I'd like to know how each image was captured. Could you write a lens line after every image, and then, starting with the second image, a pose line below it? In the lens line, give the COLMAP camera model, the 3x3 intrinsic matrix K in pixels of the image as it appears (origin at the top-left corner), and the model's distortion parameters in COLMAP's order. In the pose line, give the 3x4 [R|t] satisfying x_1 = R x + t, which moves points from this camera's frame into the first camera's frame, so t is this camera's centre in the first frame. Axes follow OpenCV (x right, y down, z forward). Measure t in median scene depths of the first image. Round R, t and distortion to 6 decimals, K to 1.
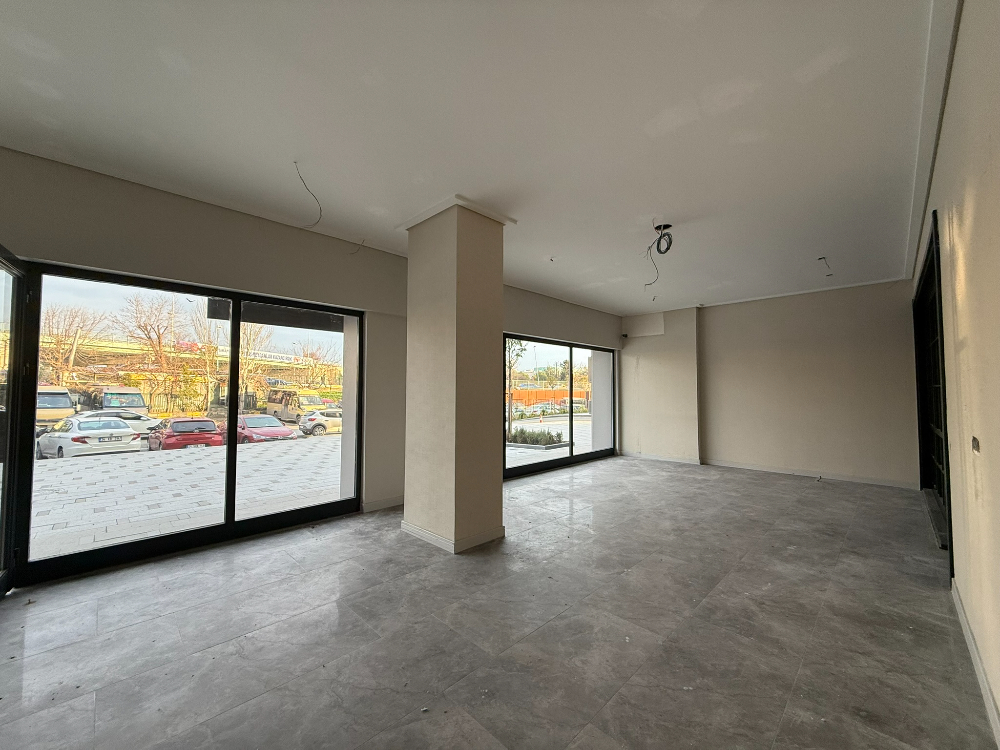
lens RADIAL K [[394.9, 0, 500.2], [0, 394.9, 376.6], [0, 0, 1]] dist [-0.000584, -0.000032]
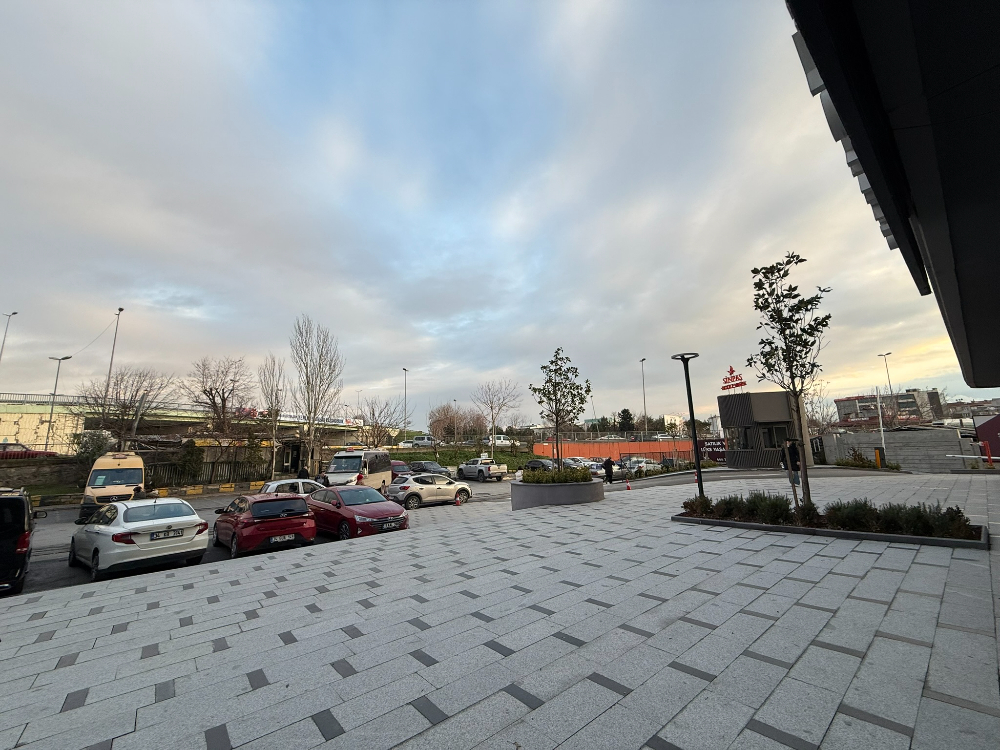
lens RADIAL K [[394.9, 0, 500.7], [0, 394.9, 375.7], [0, 0, 1]] dist [-0.000584, -0.000032]
pose [[0.994816, -0.055156, -0.085433, -1.019519], [0.042368, 0.988544, -0.144866, 0.043734], [0.092445, 0.140495, 0.985756, 1.025050]]
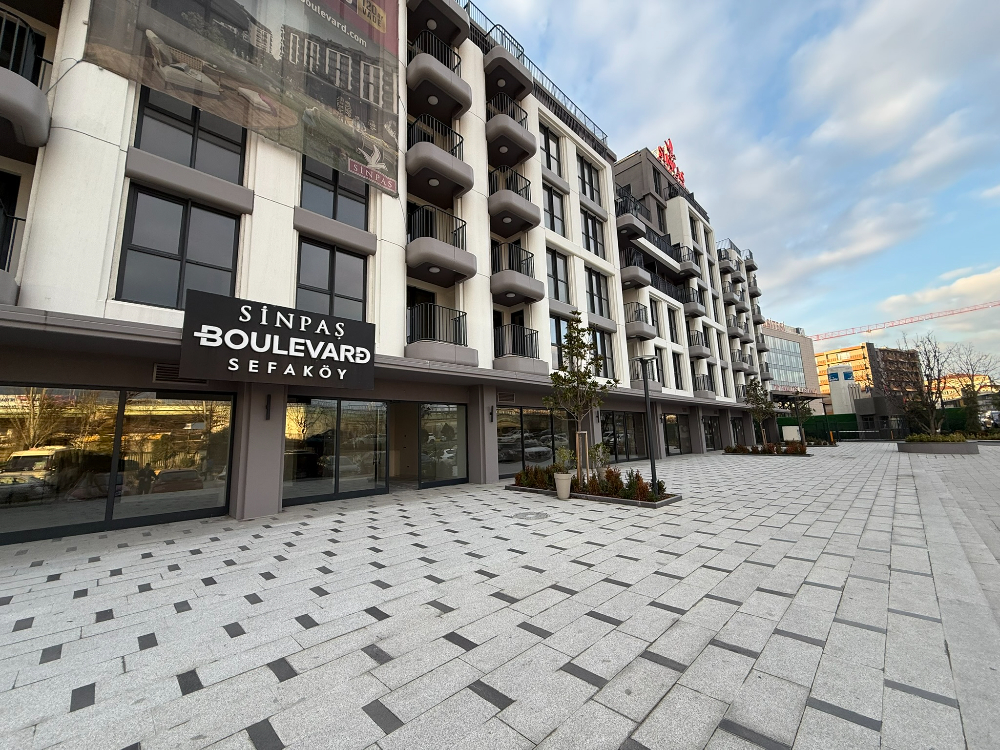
lens RADIAL K [[394.9, 0, 498.8], [0, 394.9, 376.5], [0, 0, 1]] dist [-0.000584, -0.000032]
pose [[-0.999485, 0.032068, 0.001419, -1.511095], [0.031198, 0.980852, -0.192241, 0.149050], [-0.007557, -0.192097, -0.981347, 3.095598]]
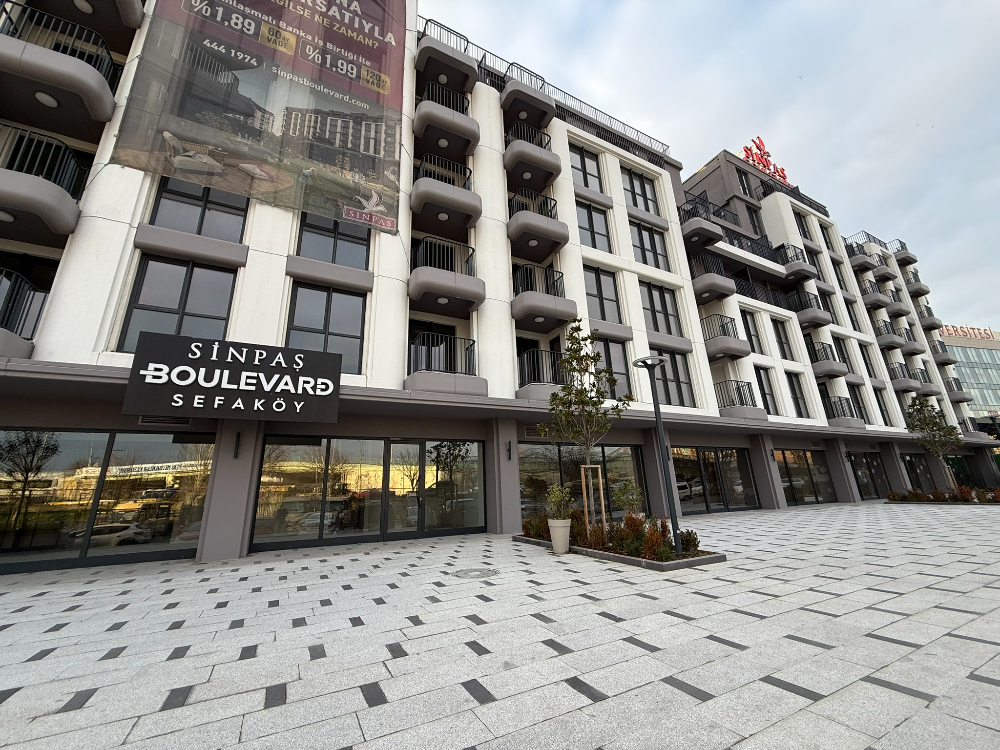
lens RADIAL K [[394.9, 0, 499.1], [0, 394.9, 375.6], [0, 0, 1]] dist [-0.000584, -0.000032]
pose [[-0.952444, 0.123541, 0.278548, -2.124068], [0.027384, 0.945129, -0.325547, 0.224676], [-0.303482, -0.302437, -0.903565, 2.658814]]
